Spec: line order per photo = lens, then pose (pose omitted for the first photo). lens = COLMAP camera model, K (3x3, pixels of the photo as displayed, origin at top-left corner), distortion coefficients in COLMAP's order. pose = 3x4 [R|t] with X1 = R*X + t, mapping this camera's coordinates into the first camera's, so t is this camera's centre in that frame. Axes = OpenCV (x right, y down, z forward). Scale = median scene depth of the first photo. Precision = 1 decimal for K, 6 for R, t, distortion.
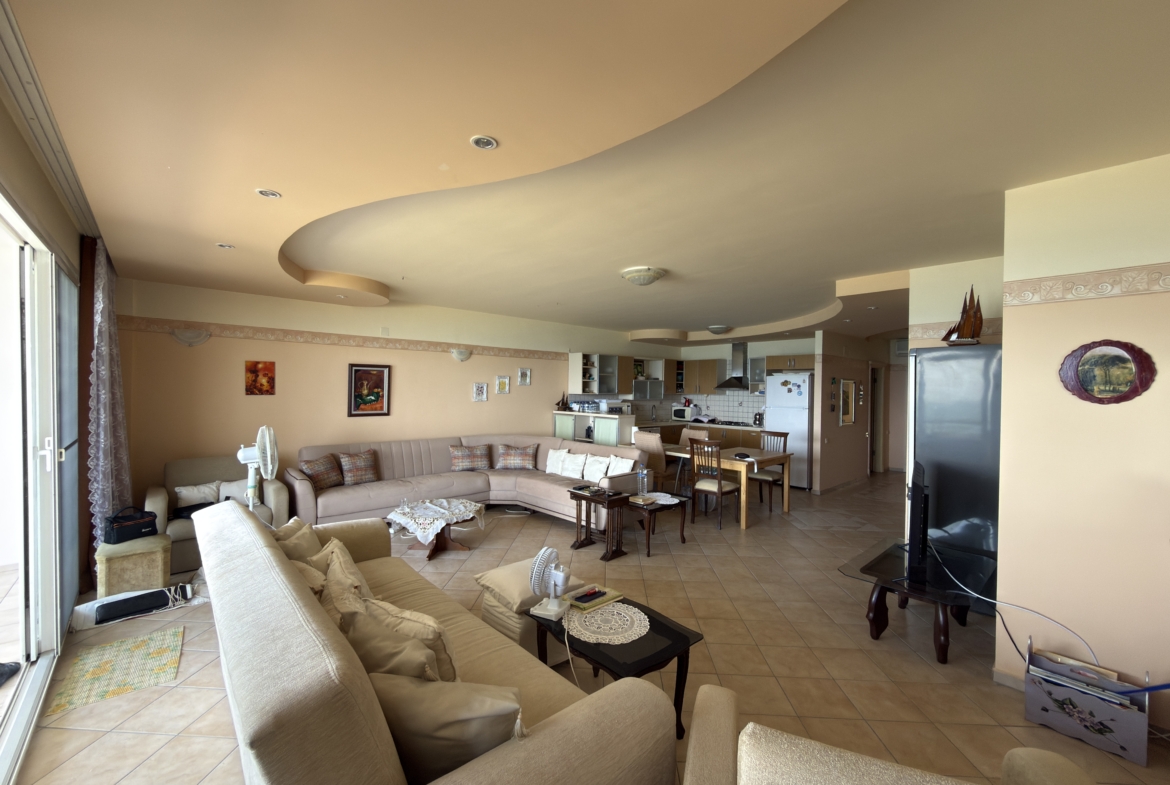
lens RADIAL K [[465.3, 0, 585.1], [0, 465.3, 391.1], [0, 0, 1]] dist [0.000716, -0.000101]
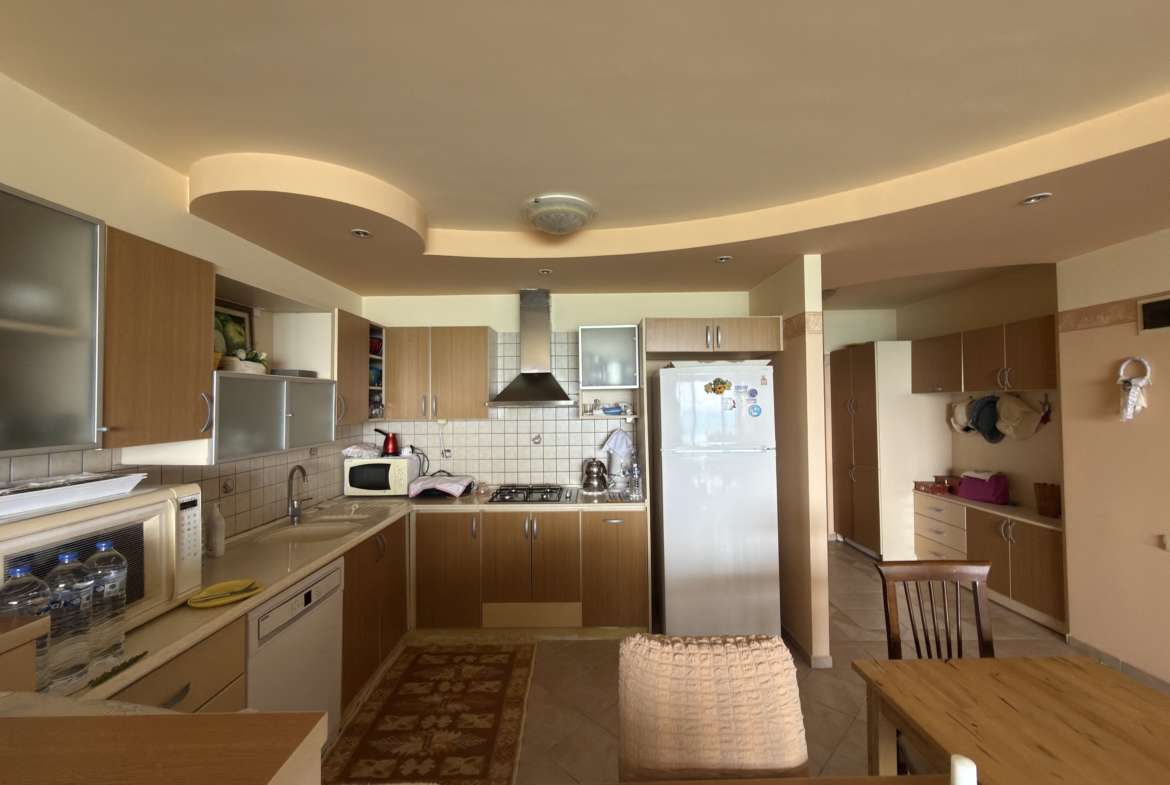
lens RADIAL K [[465.3, 0, 585.1], [0, 465.3, 391.1], [0, 0, 1]] dist [0.000716, -0.000101]
pose [[0.674743, -0.002011, 0.738050, 0.060160], [0.023630, 0.999542, -0.018880, -0.006947], [-0.737674, 0.030179, 0.674482, 0.723454]]
